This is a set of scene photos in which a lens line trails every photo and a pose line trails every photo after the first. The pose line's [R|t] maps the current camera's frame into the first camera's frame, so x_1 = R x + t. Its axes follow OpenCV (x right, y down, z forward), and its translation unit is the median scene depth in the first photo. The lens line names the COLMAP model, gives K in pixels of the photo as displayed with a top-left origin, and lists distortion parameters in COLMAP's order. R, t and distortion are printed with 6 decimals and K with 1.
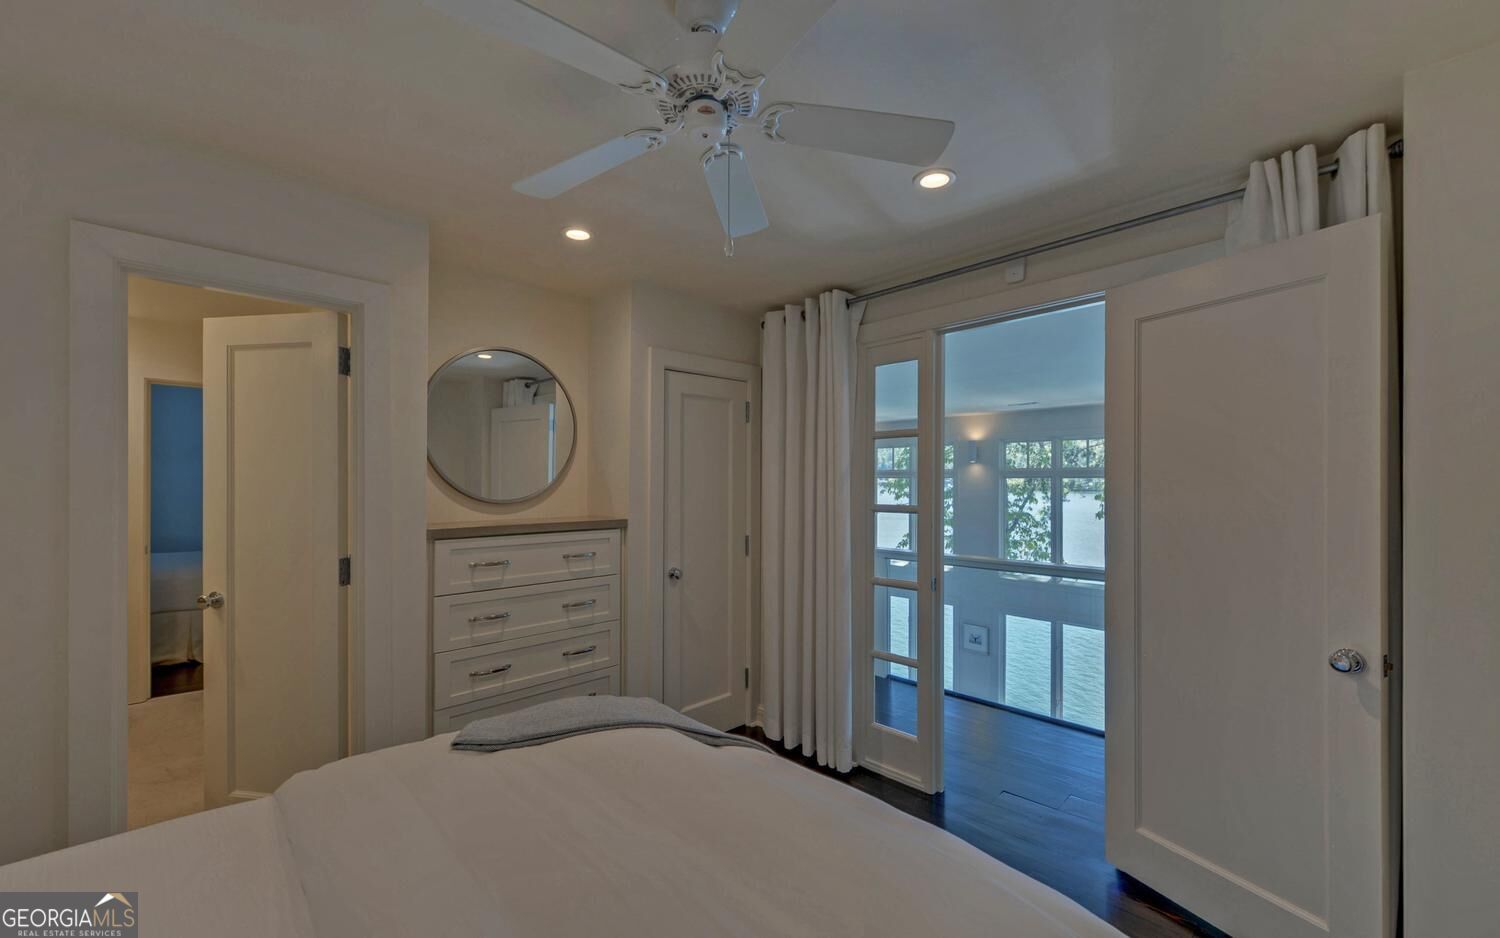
lens RADIAL K [[597.8, 0, 748.5], [0, 597.8, 478.7], [0, 0, 1]] dist [-0.002080, -0.000285]
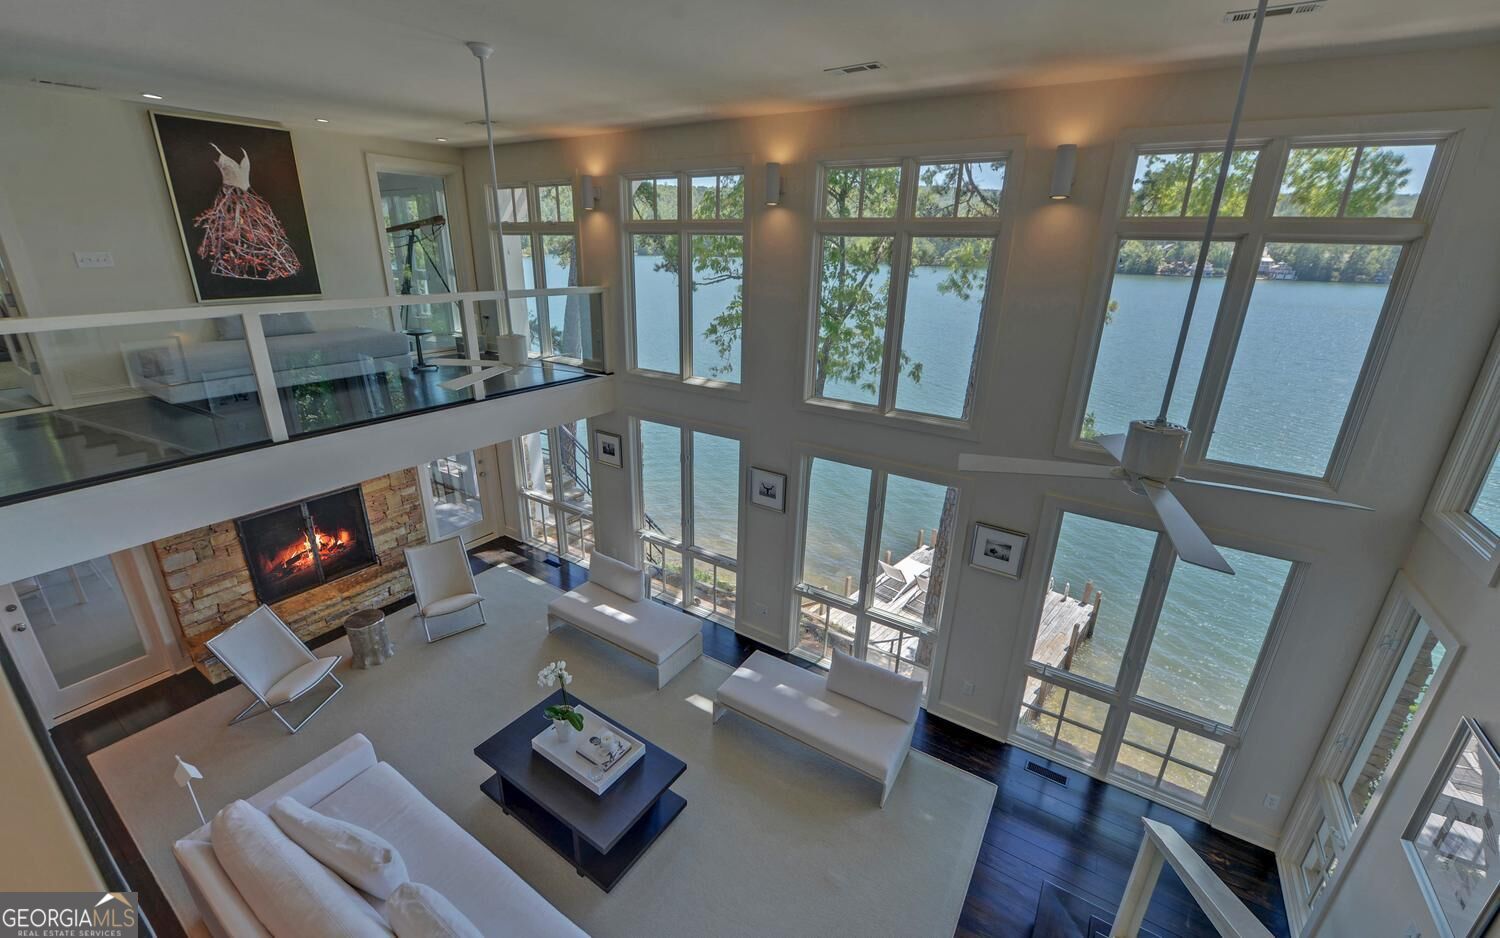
lens RADIAL K [[597.8, 0, 745.6], [0, 597.8, 465.9], [0, 0, 1]] dist [-0.002080, -0.000285]
pose [[0.973539, -0.052121, 0.222496, 0.206837], [-0.028693, 0.938057, 0.345290, 0.008331], [-0.226711, -0.342538, 0.911740, 0.398622]]
